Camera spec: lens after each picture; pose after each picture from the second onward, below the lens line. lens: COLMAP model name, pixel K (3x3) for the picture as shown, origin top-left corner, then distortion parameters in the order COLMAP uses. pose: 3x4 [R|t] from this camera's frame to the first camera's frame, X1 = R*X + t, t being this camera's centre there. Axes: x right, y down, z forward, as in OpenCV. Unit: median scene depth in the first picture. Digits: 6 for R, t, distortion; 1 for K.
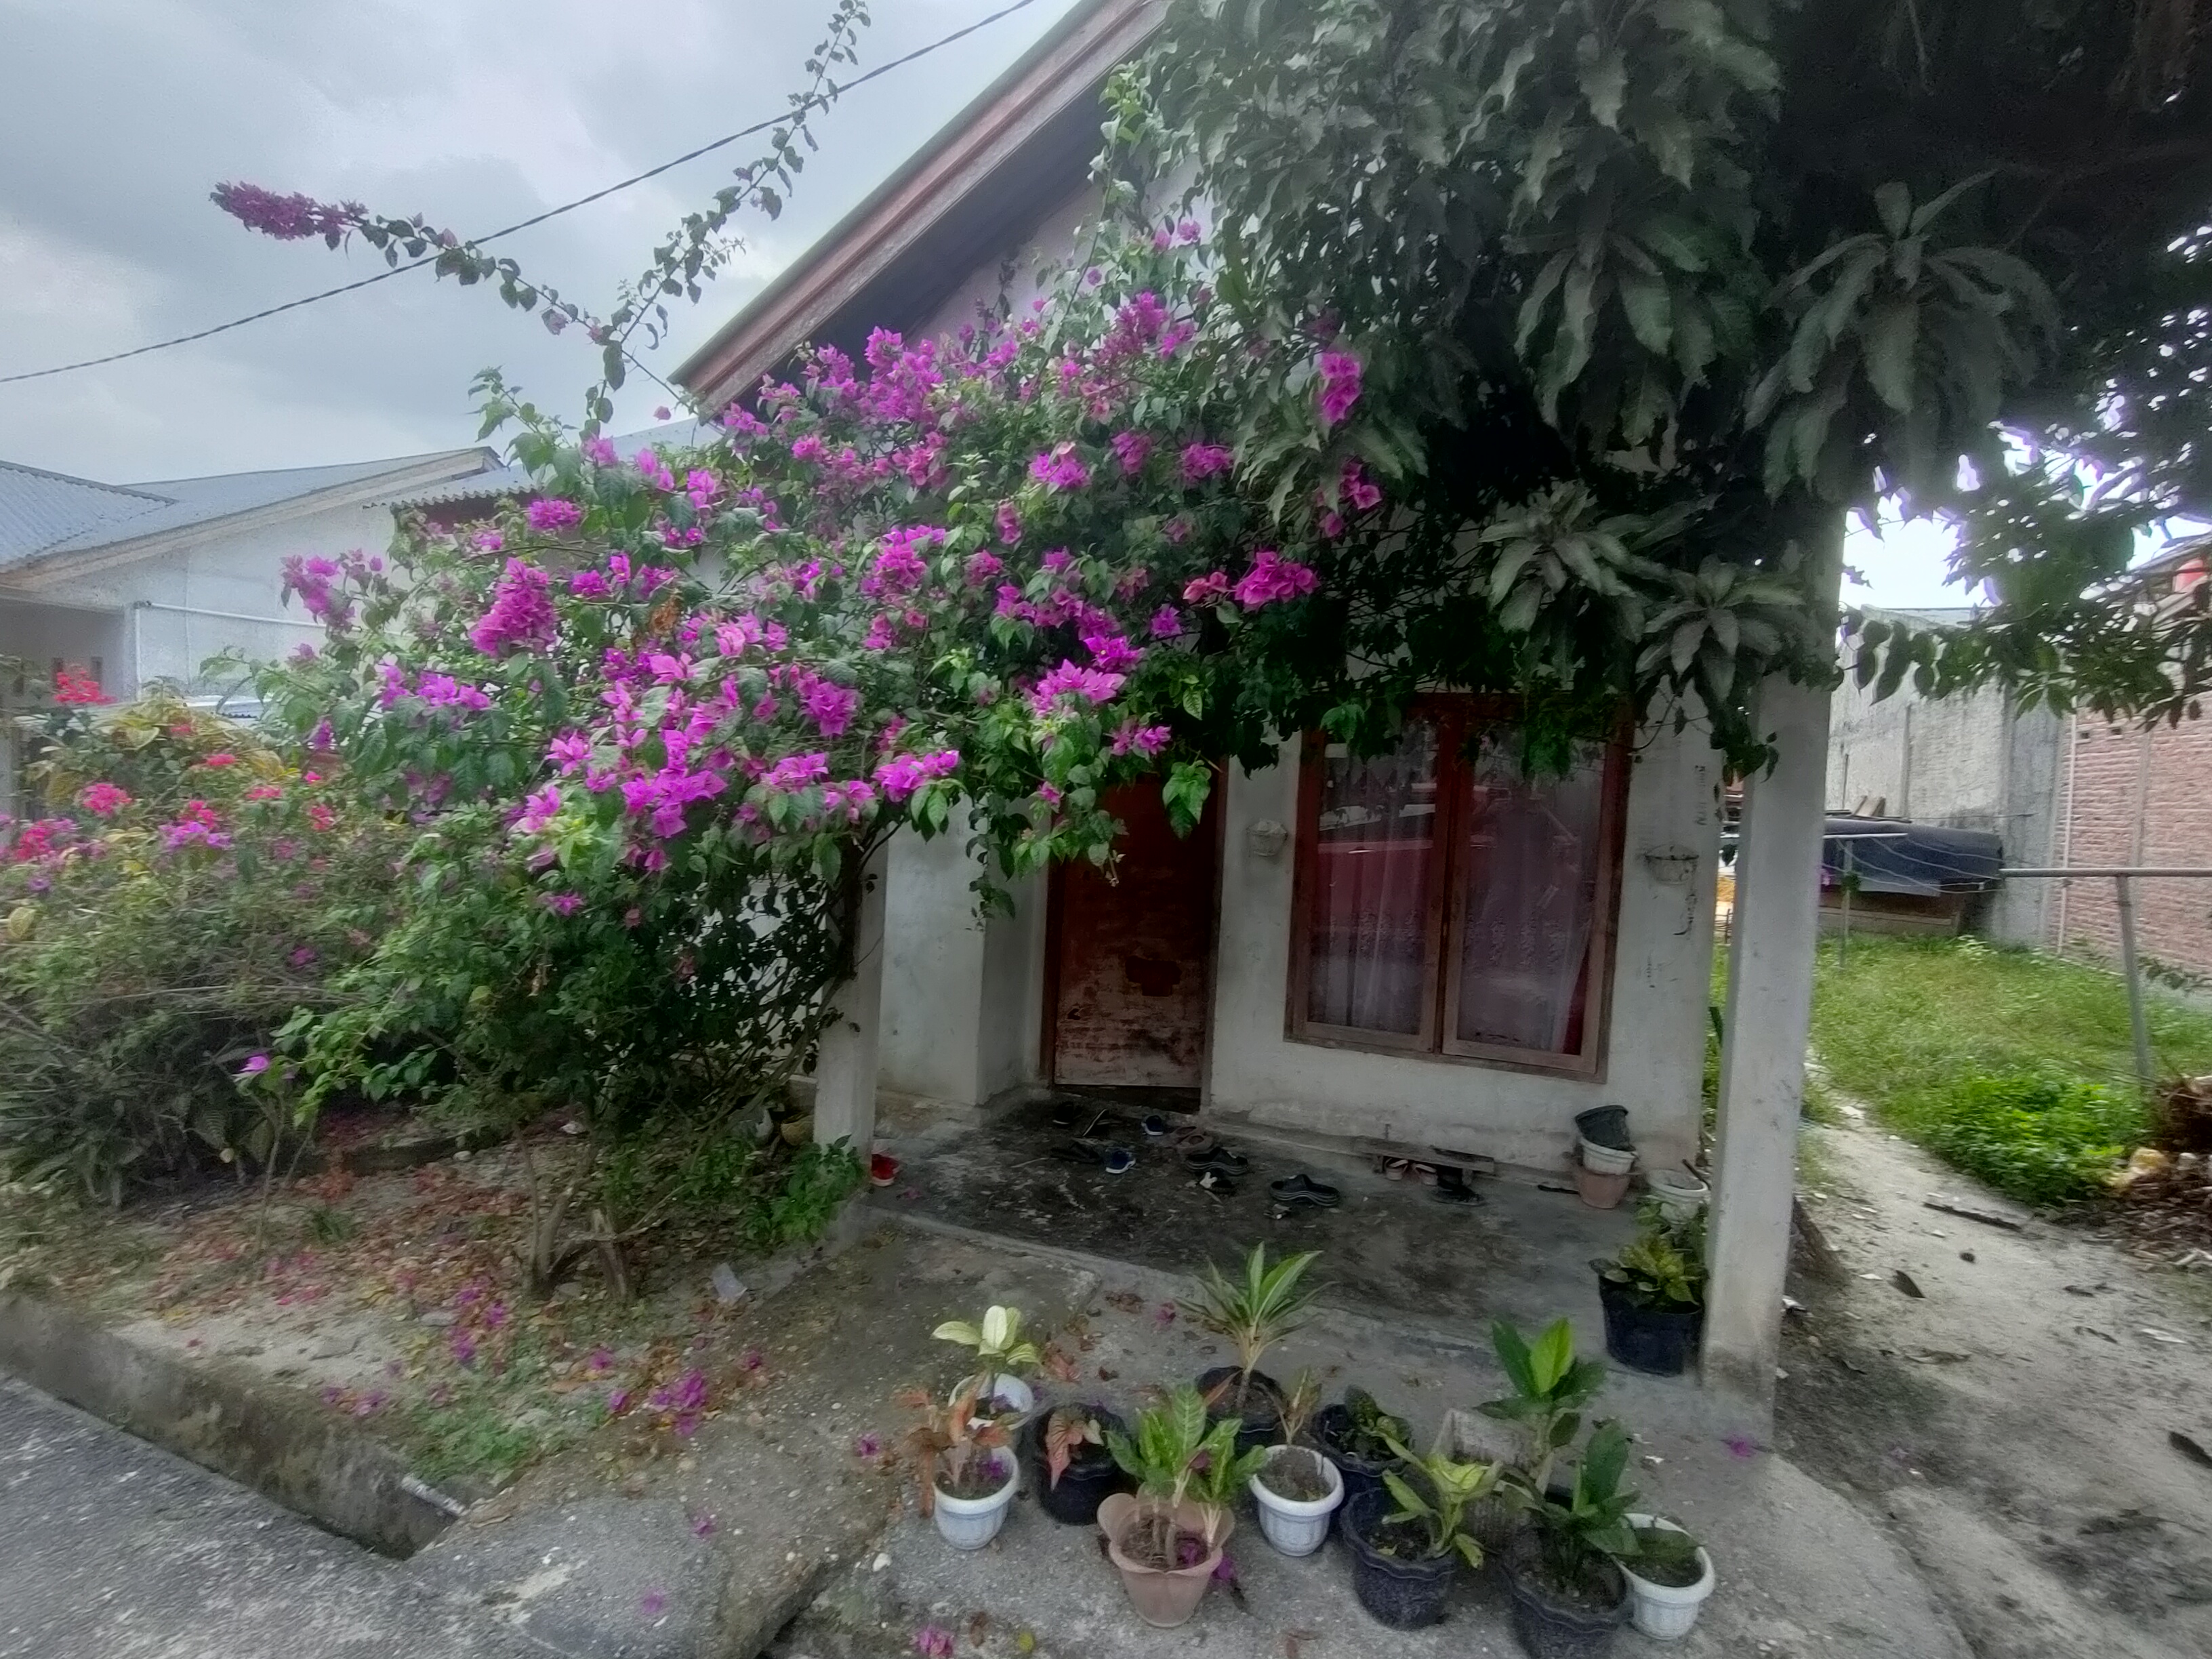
lens RADIAL K [[1048.5, 0, 1110.8], [0, 1048.5, 821.5], [0, 0, 1]] dist [0.026887, 0.000050]
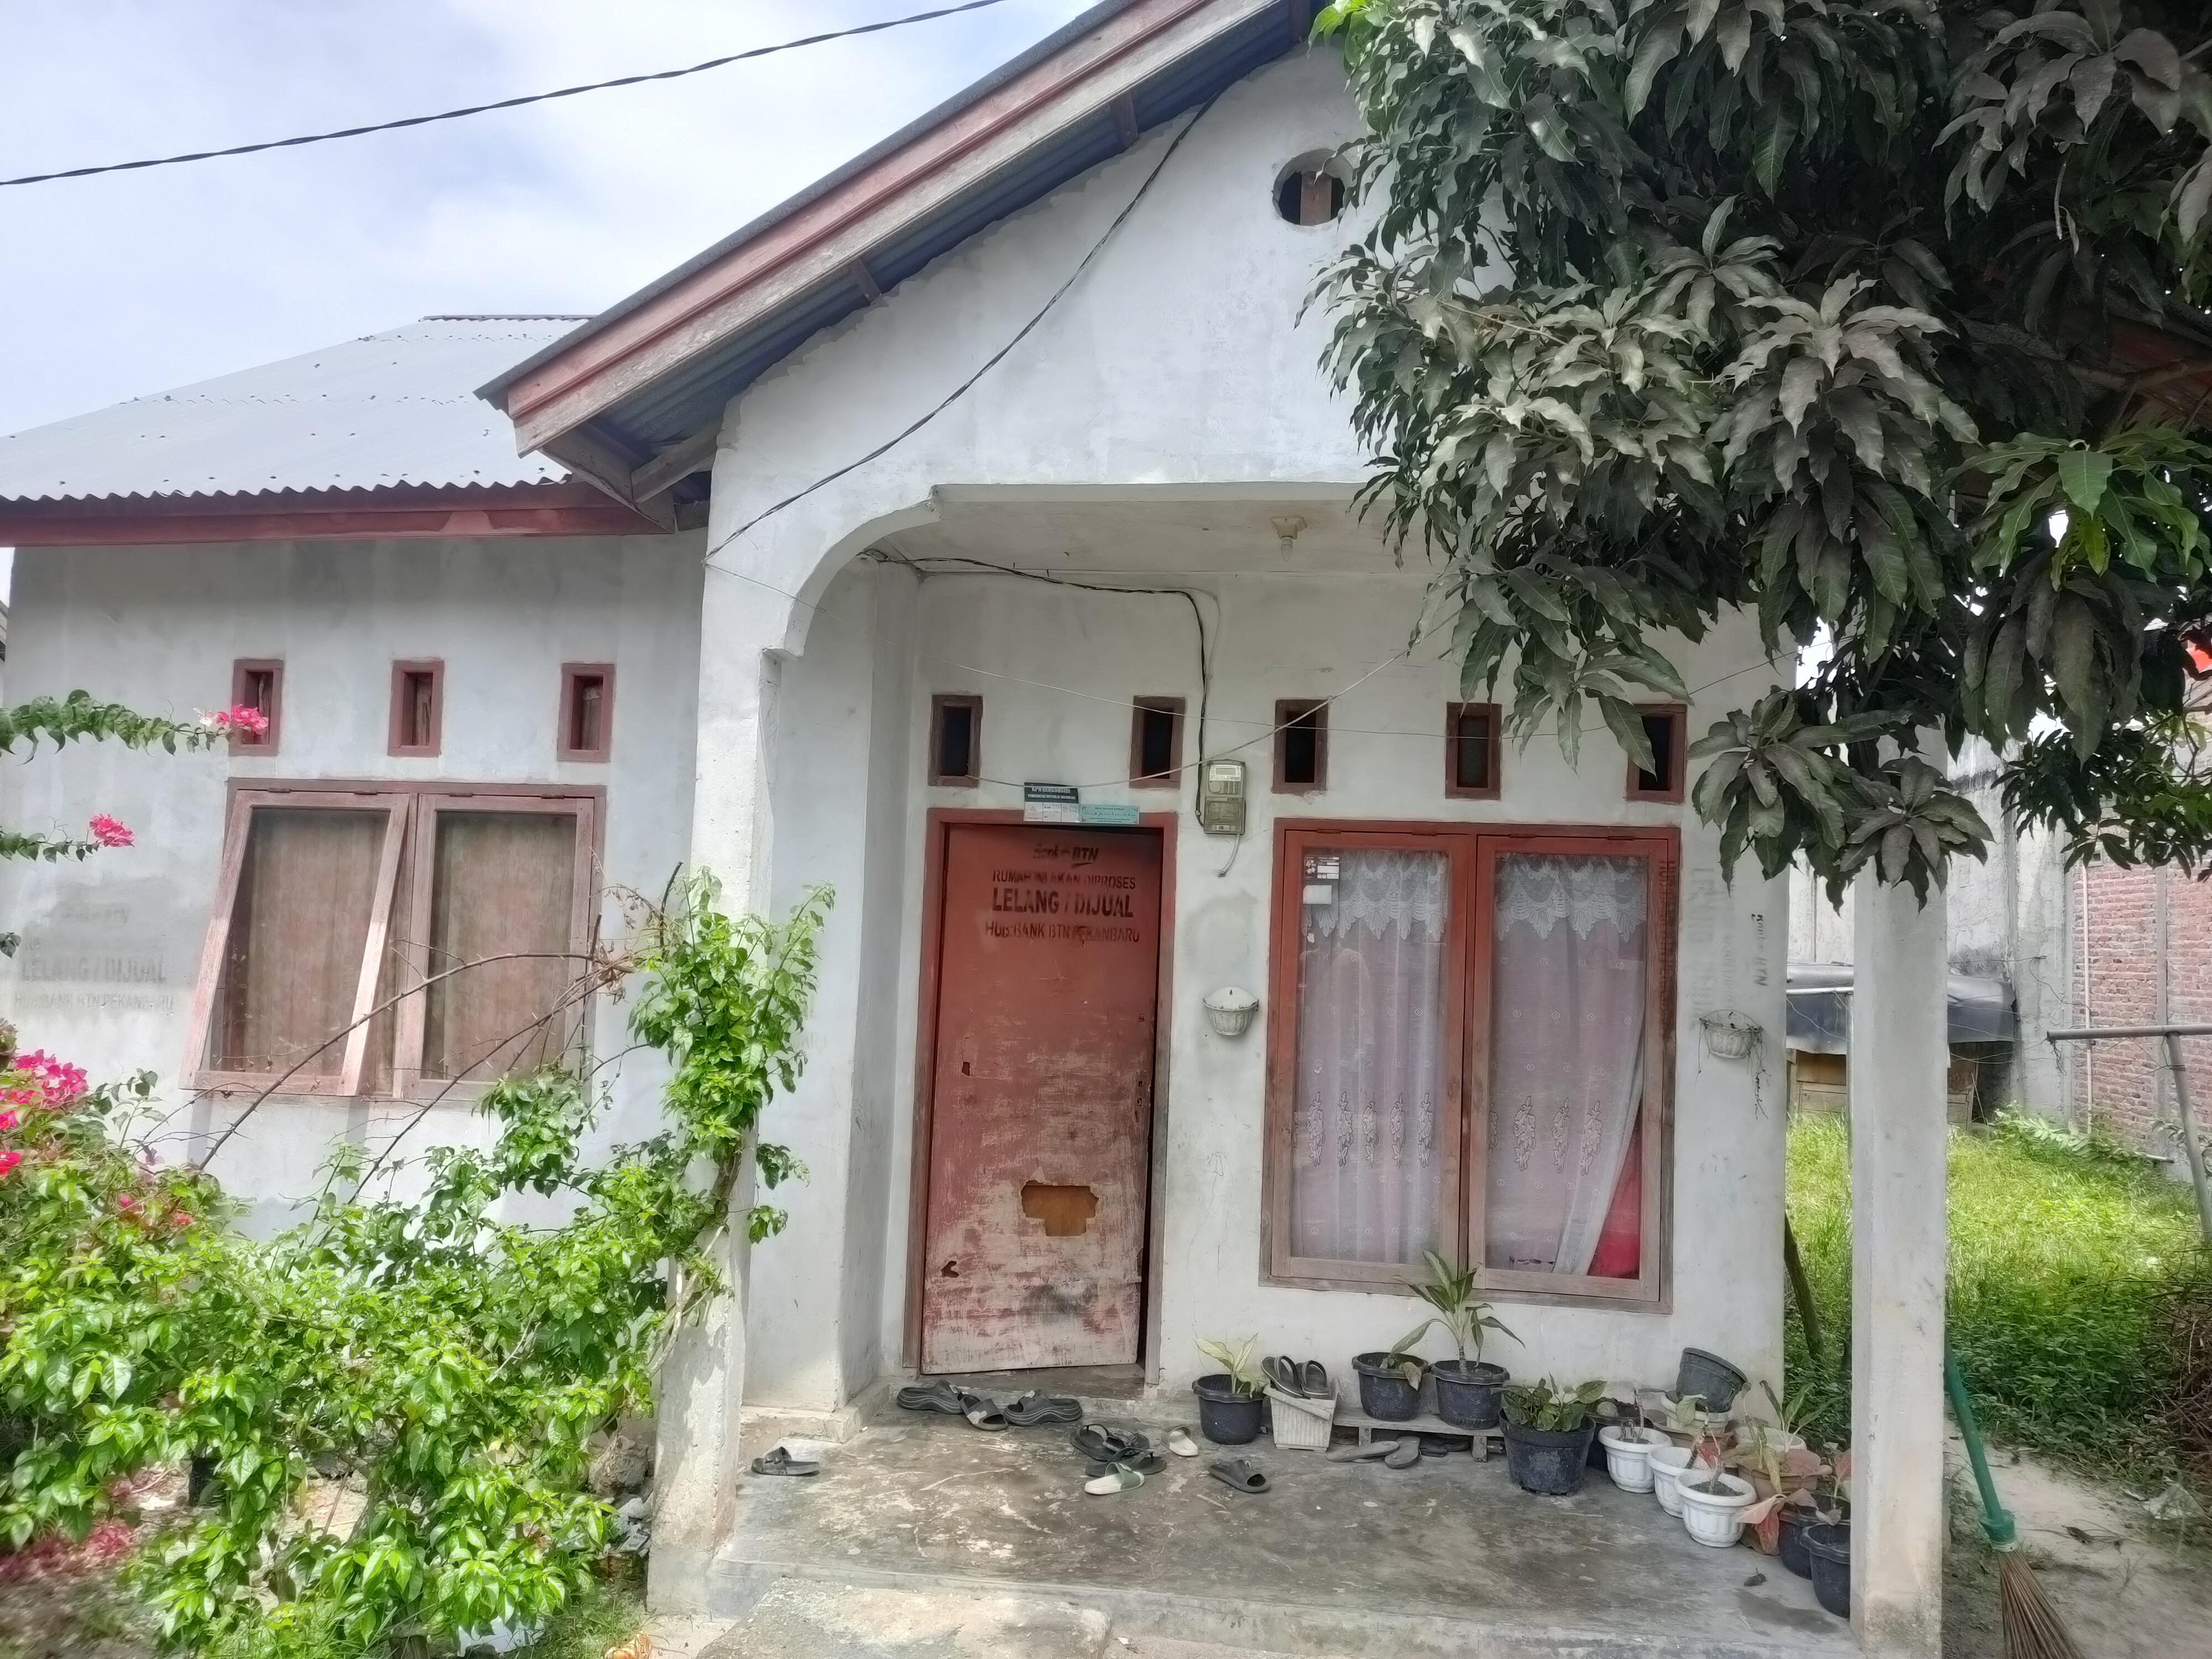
lens RADIAL K [[1701.5, 0, 1105.3], [0, 1701.5, 833.2], [0, 0, 1]] dist [0.067086, -0.005488]
pose [[0.969546, 0.001878, 0.244903, -0.237263], [0.016910, 0.997071, -0.074590, -0.021346], [-0.244325, 0.076460, 0.966674, -0.165451]]
